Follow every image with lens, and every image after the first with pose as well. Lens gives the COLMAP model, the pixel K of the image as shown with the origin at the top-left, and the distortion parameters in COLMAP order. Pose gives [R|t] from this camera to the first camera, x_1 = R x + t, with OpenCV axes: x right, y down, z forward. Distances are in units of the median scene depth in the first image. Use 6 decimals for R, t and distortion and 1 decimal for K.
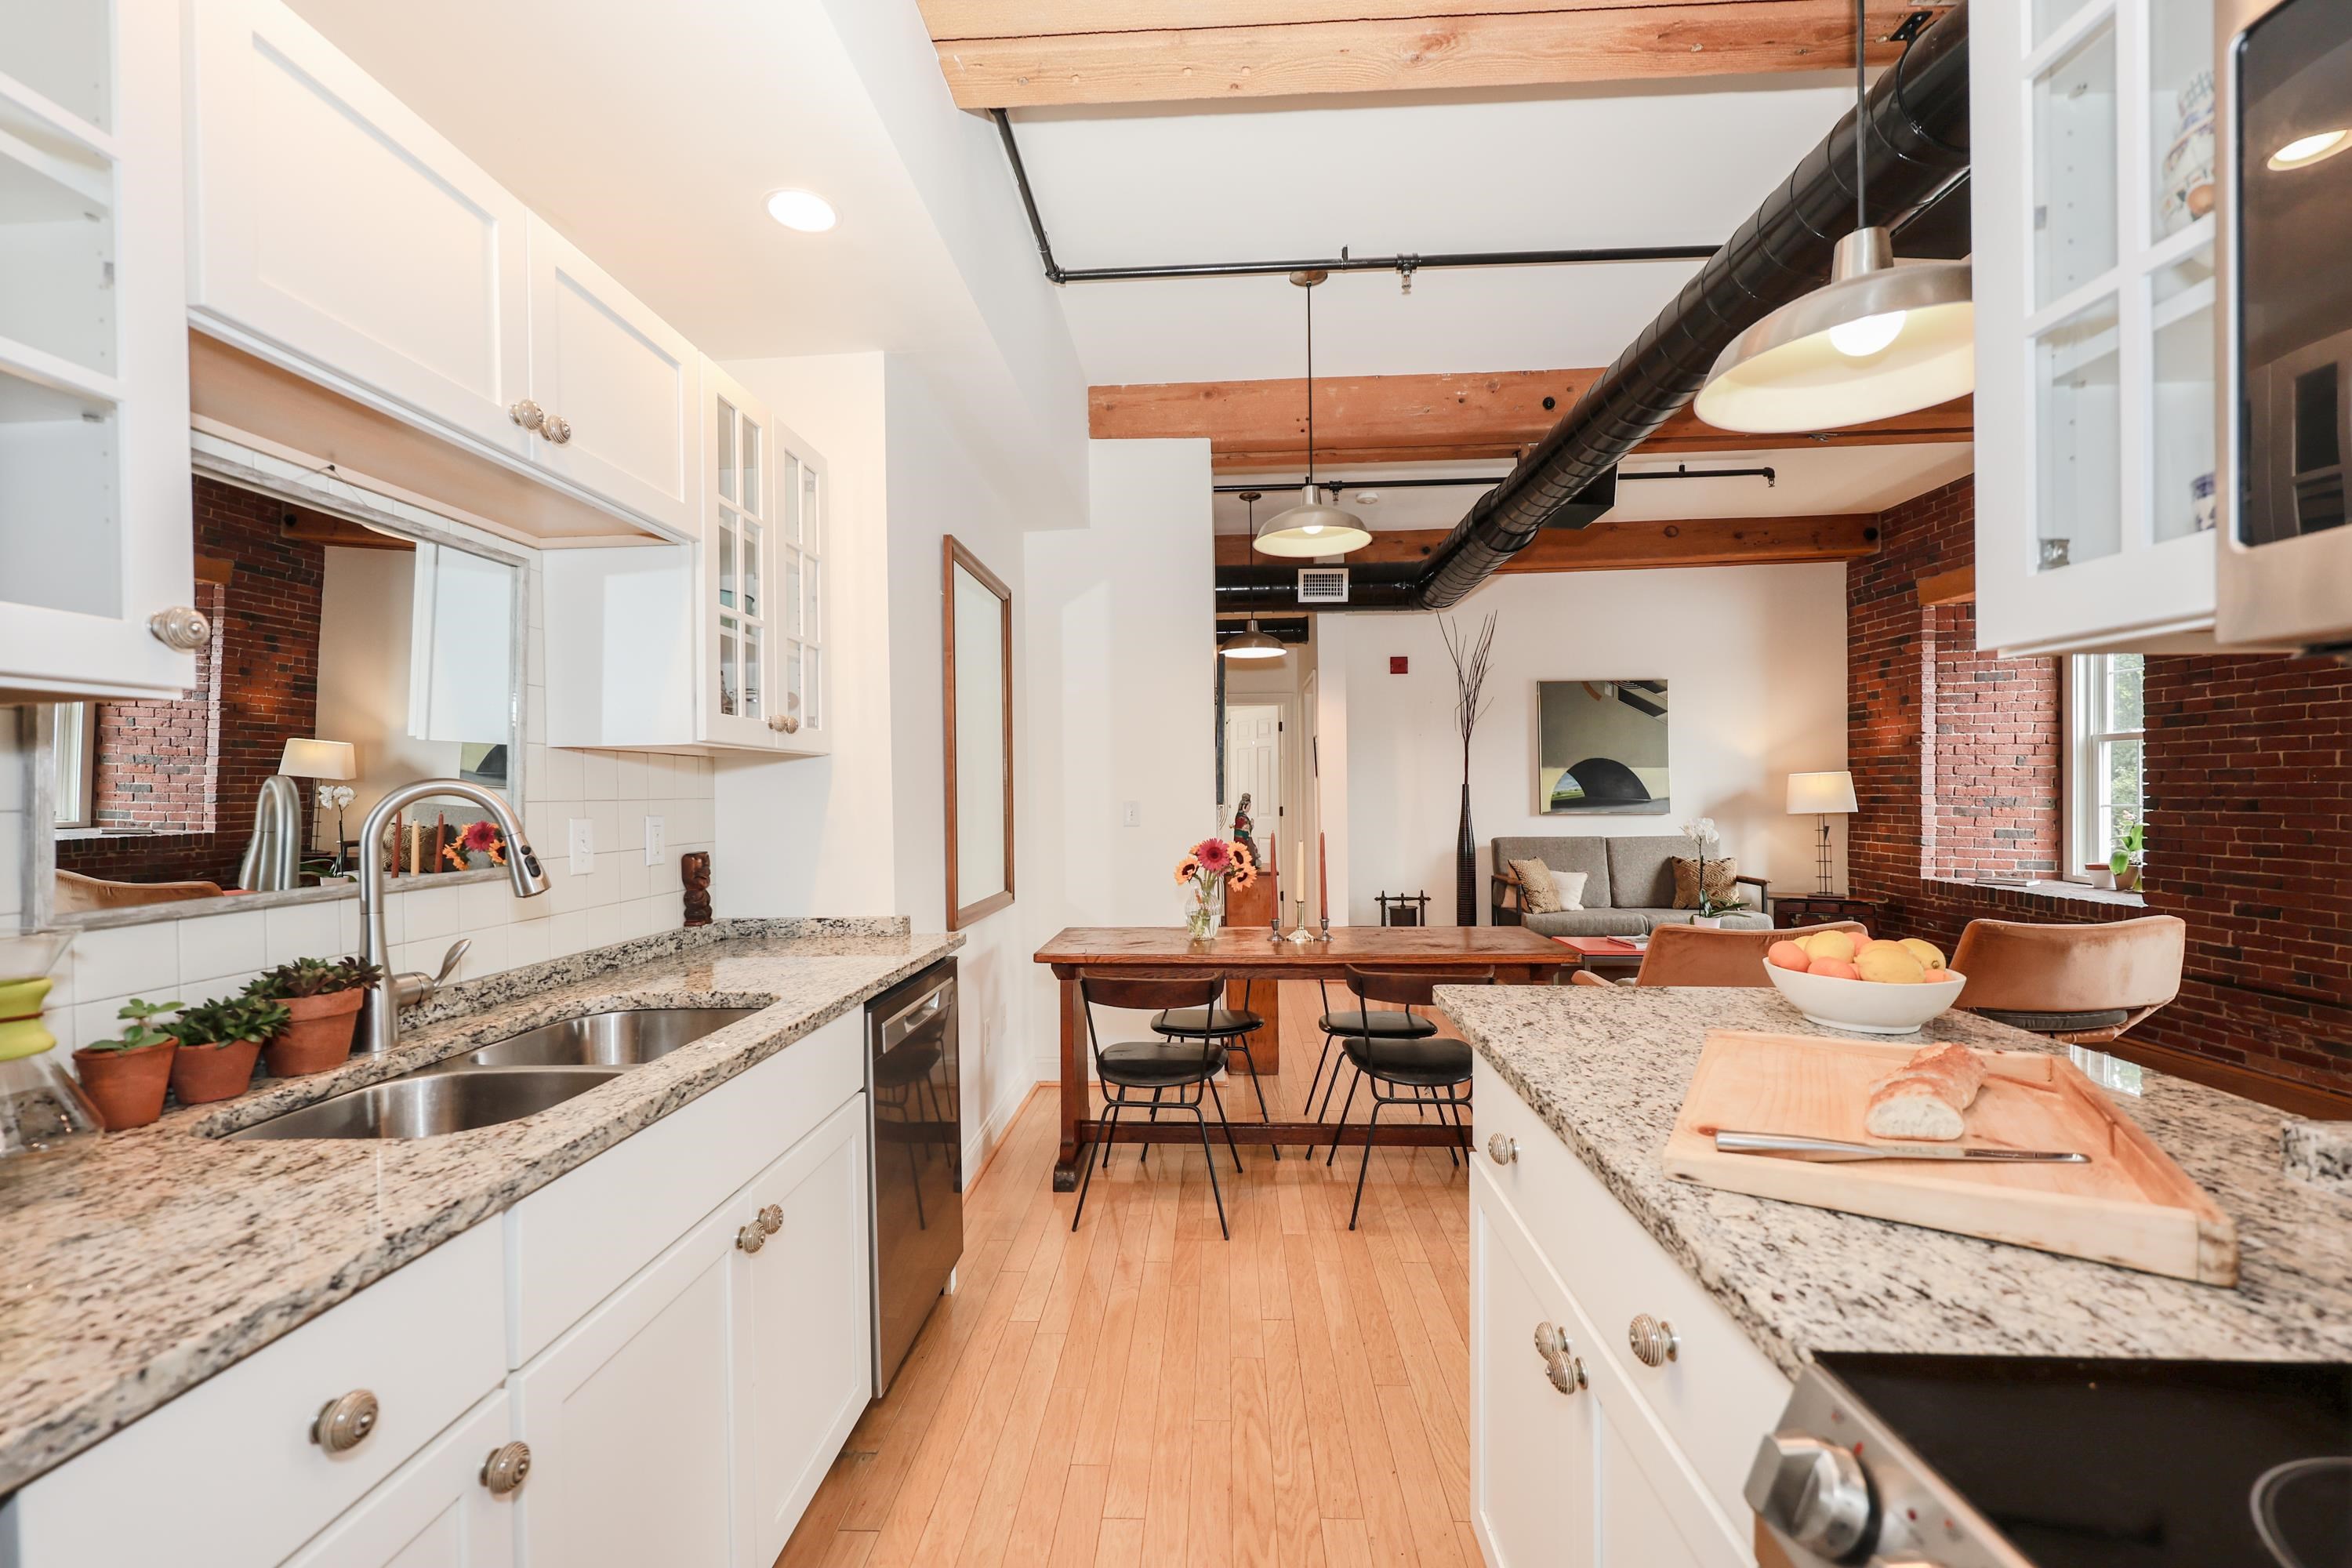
lens RADIAL K [[977.5, 0, 1188.8], [0, 977.5, 785.6], [0, 0, 1]] dist [0.004600, 0.000501]
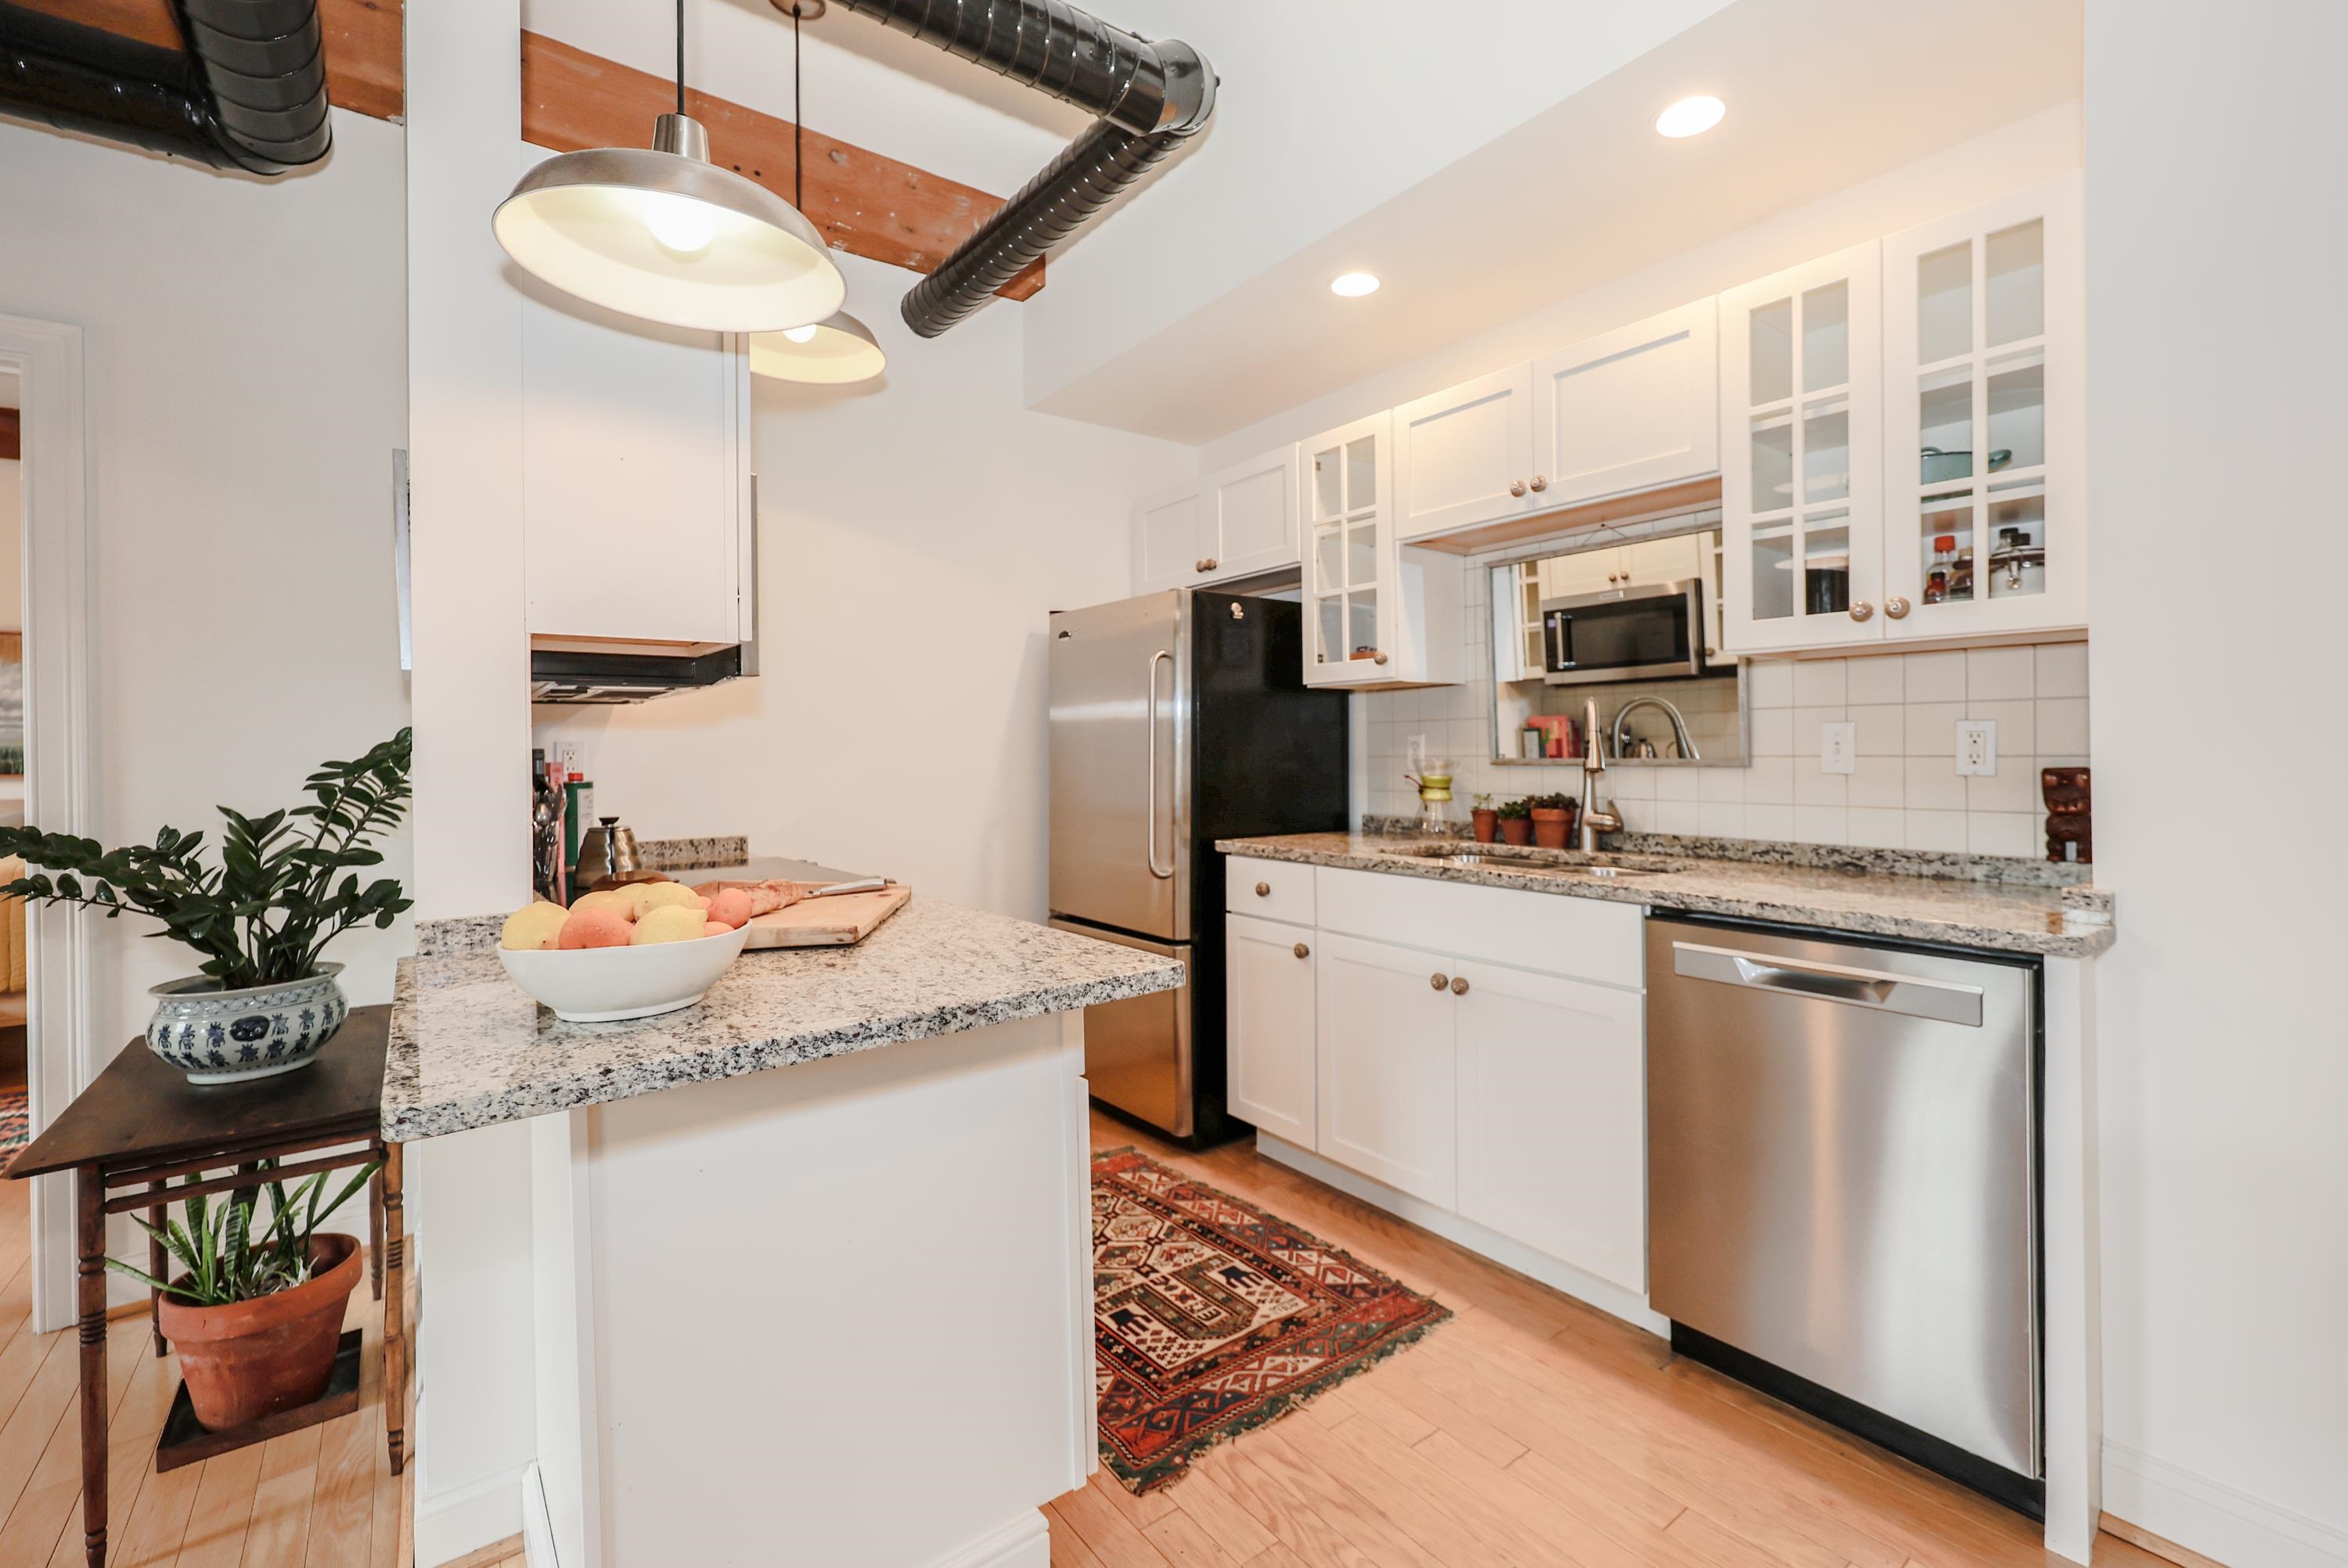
lens RADIAL K [[1034.0, 0, 1207.3], [0, 1034.0, 744.5], [0, 0, 1]] dist [0.022519, 0.000023]
pose [[-0.747159, 0.021141, -0.664309, 0.814866], [0.022075, 0.999732, 0.006987, 0.040810], [0.664279, -0.009445, -0.747425, 1.695794]]
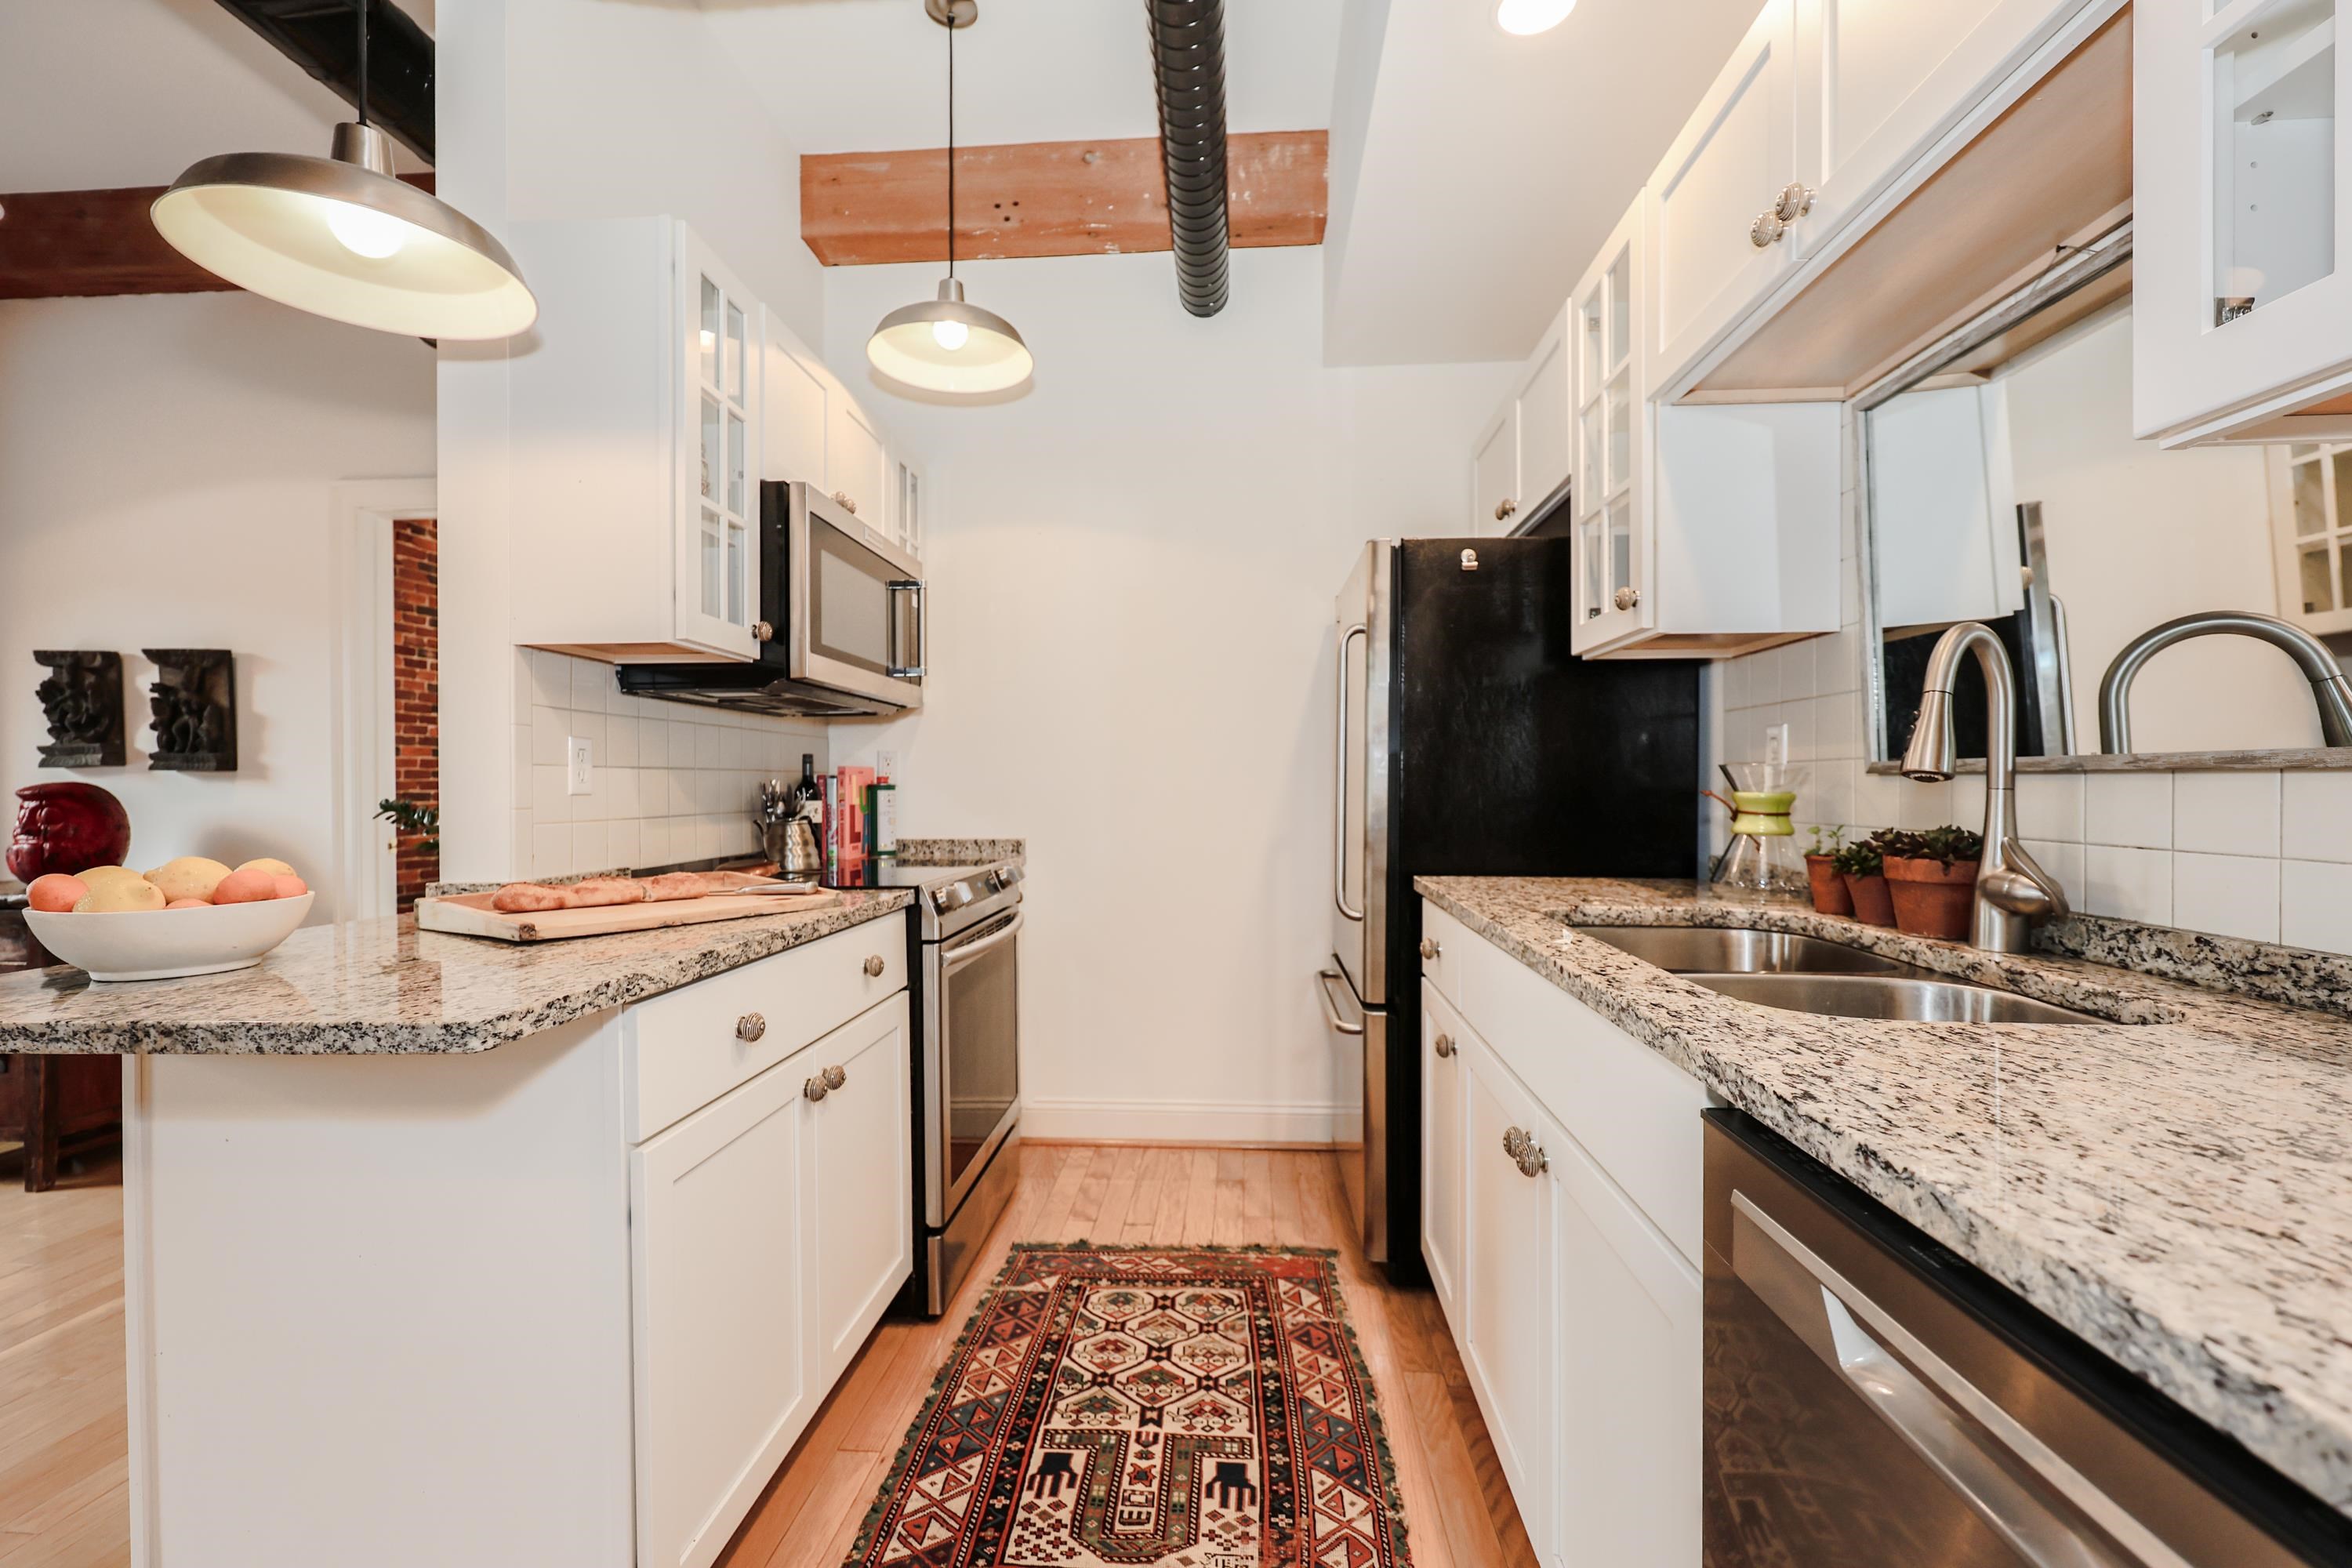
lens RADIAL K [[977.5, 0, 1178.1], [0, 977.5, 781.1], [0, 0, 1]] dist [0.004600, 0.000501]
pose [[-0.999764, 0.020360, 0.007543, -0.115312], [0.020366, 0.999792, 0.000678, 0.094014], [-0.007527, 0.000831, -0.999971, 1.607897]]
